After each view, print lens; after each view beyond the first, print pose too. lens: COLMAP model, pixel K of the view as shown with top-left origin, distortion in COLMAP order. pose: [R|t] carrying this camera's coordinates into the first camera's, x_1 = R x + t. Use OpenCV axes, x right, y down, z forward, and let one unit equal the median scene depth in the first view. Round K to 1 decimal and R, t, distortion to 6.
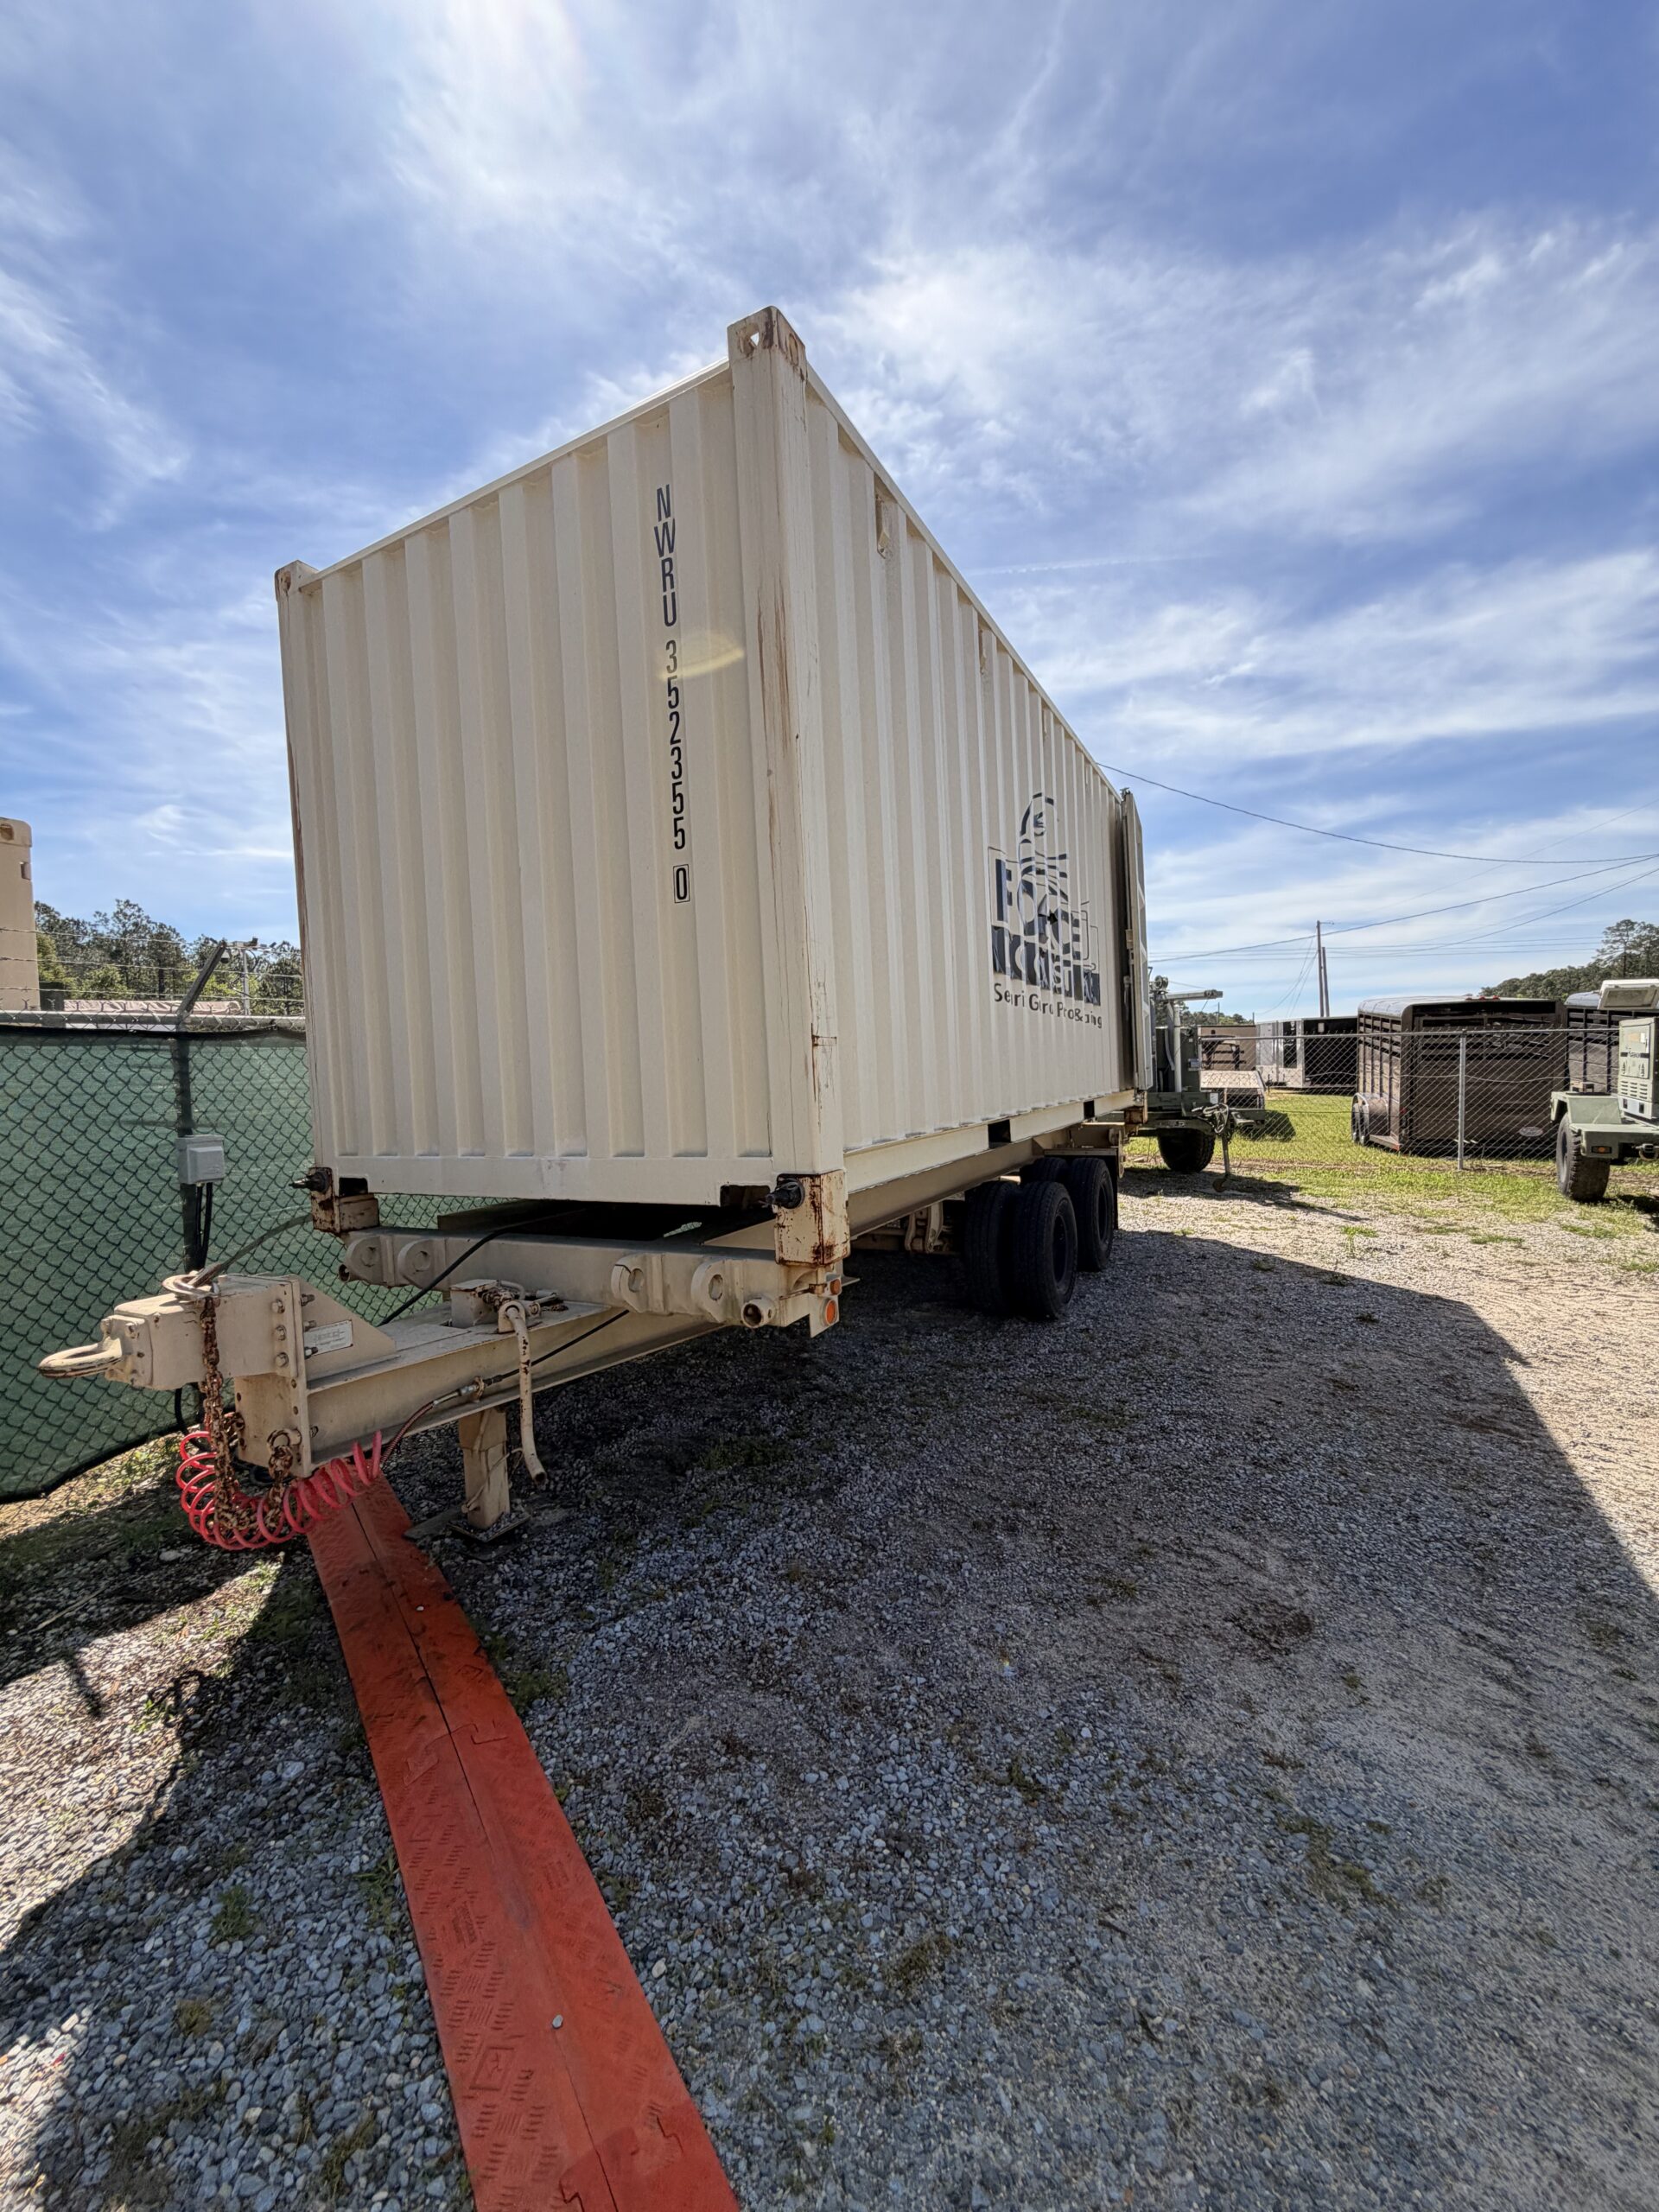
lens RADIAL K [[879.4, 0, 825.1], [0, 879.4, 1100.5], [0, 0, 1]] dist [-0.005177, -0.000164]
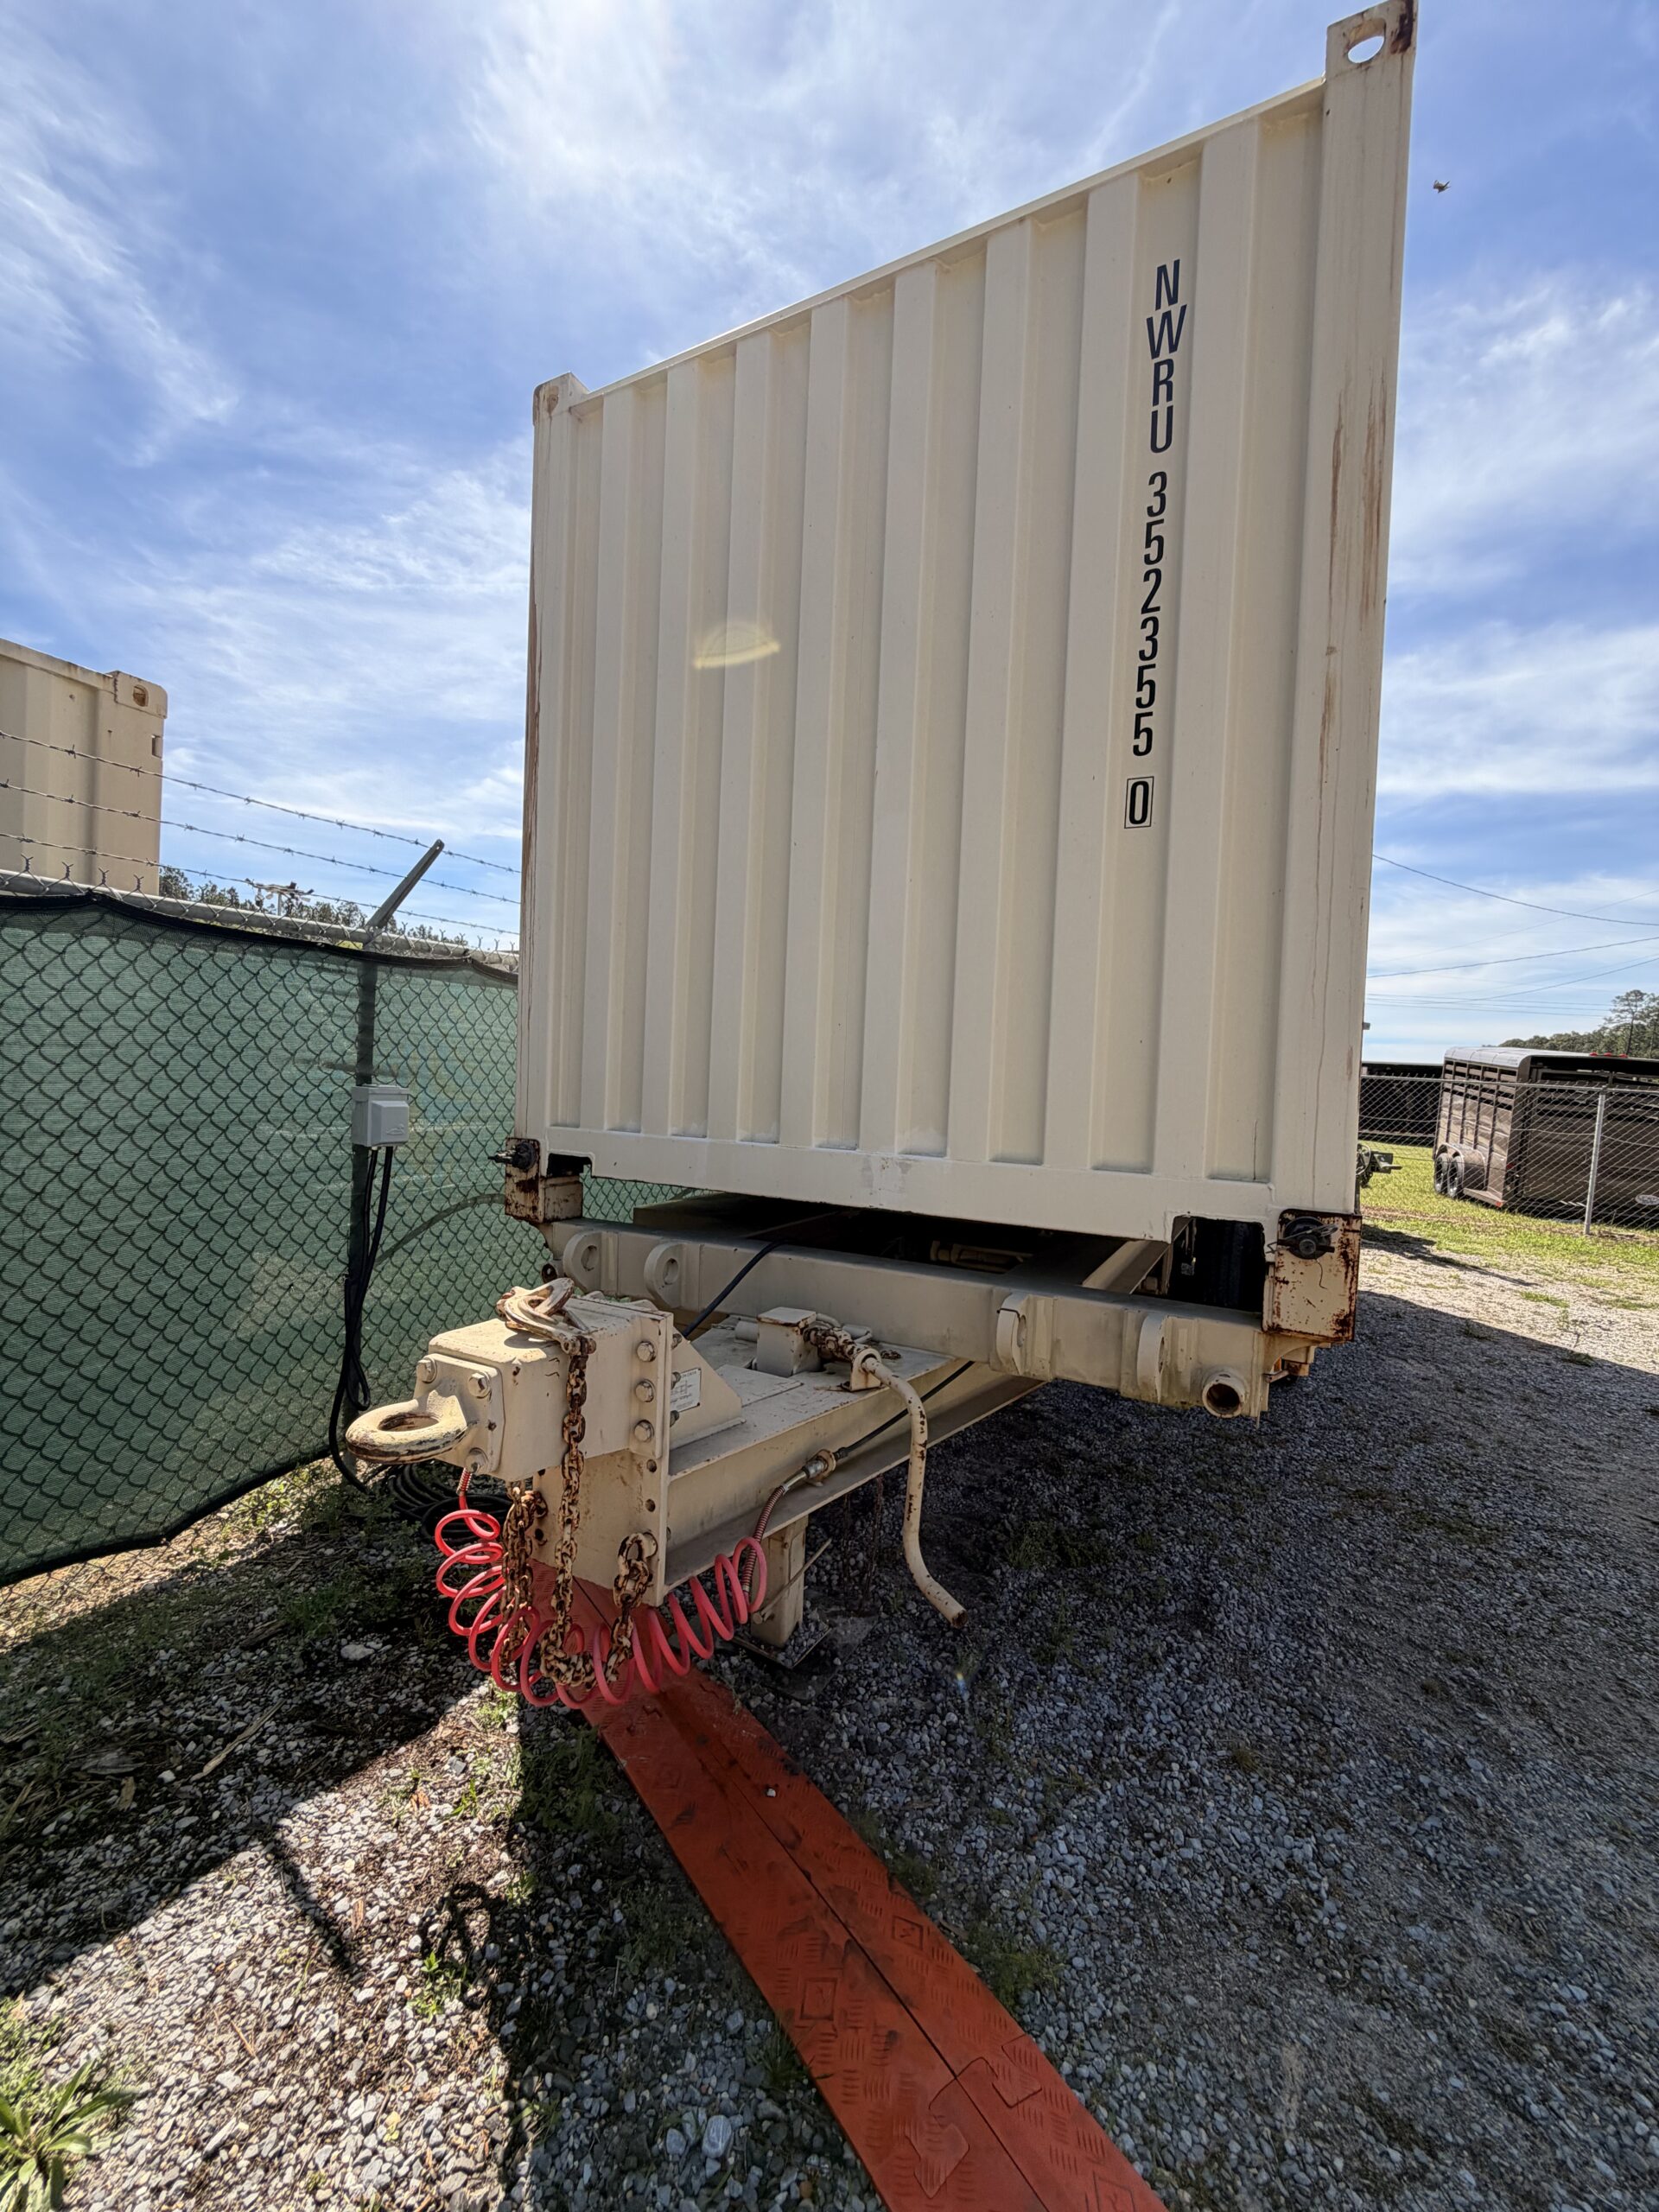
lens RADIAL K [[882.8, 0, 830.7], [0, 882.8, 1098.5], [0, 0, 1]] dist [-0.002415, -0.000081]
pose [[0.996369, 0.084654, 0.009076, -0.374908], [-0.084611, 0.996401, -0.005021, 0.025018], [-0.009468, 0.004234, 0.999946, 0.240015]]
